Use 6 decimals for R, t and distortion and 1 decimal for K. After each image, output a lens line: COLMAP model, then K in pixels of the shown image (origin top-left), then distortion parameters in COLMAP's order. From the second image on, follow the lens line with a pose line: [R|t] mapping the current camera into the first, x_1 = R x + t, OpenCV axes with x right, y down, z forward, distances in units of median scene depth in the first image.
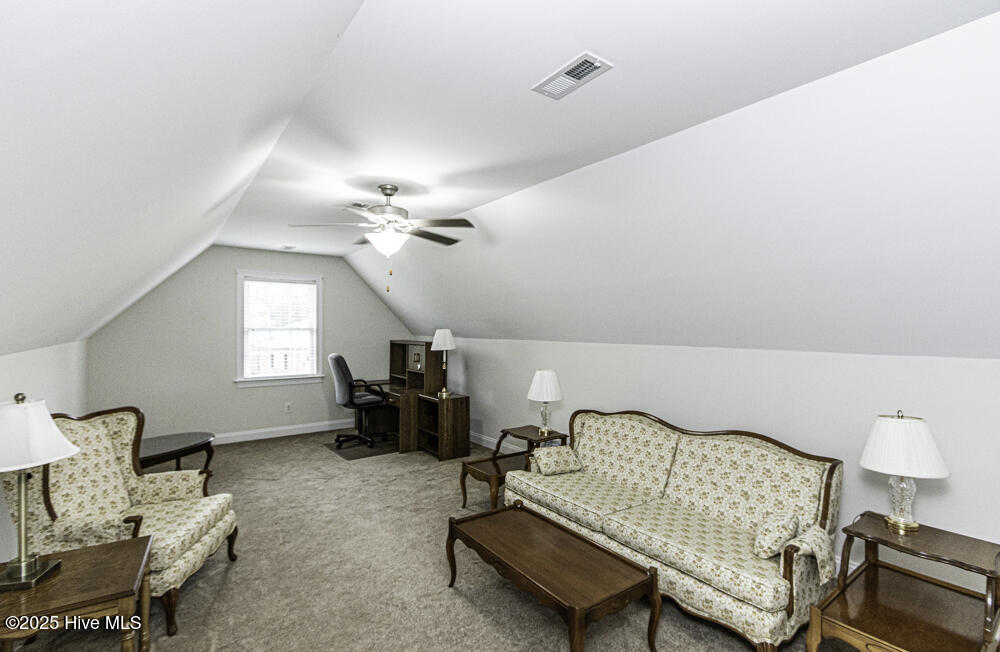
lens RADIAL K [[463.4, 0, 489.6], [0, 463.4, 323.3], [0, 0, 1]] dist [-0.001862, -0.000714]
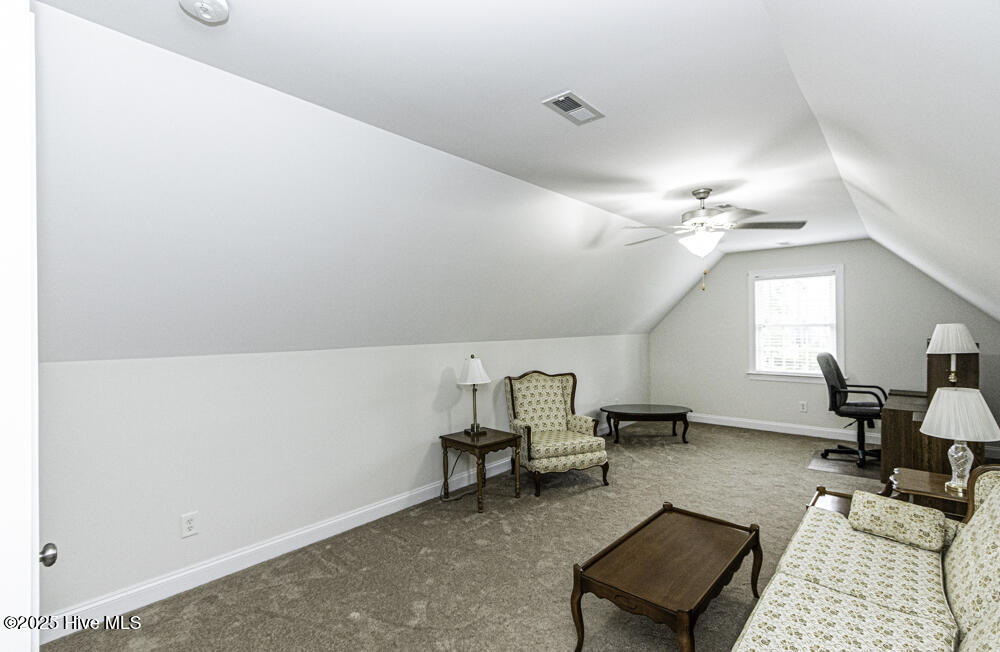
lens RADIAL K [[463.4, 0, 489.6], [0, 463.4, 323.3], [0, 0, 1]] dist [-0.001862, -0.000714]
pose [[0.198374, -0.013324, -0.980036, 0.516413], [0.022346, 0.999709, -0.009069, 0.003842], [0.979872, -0.020101, 0.198614, 0.227055]]
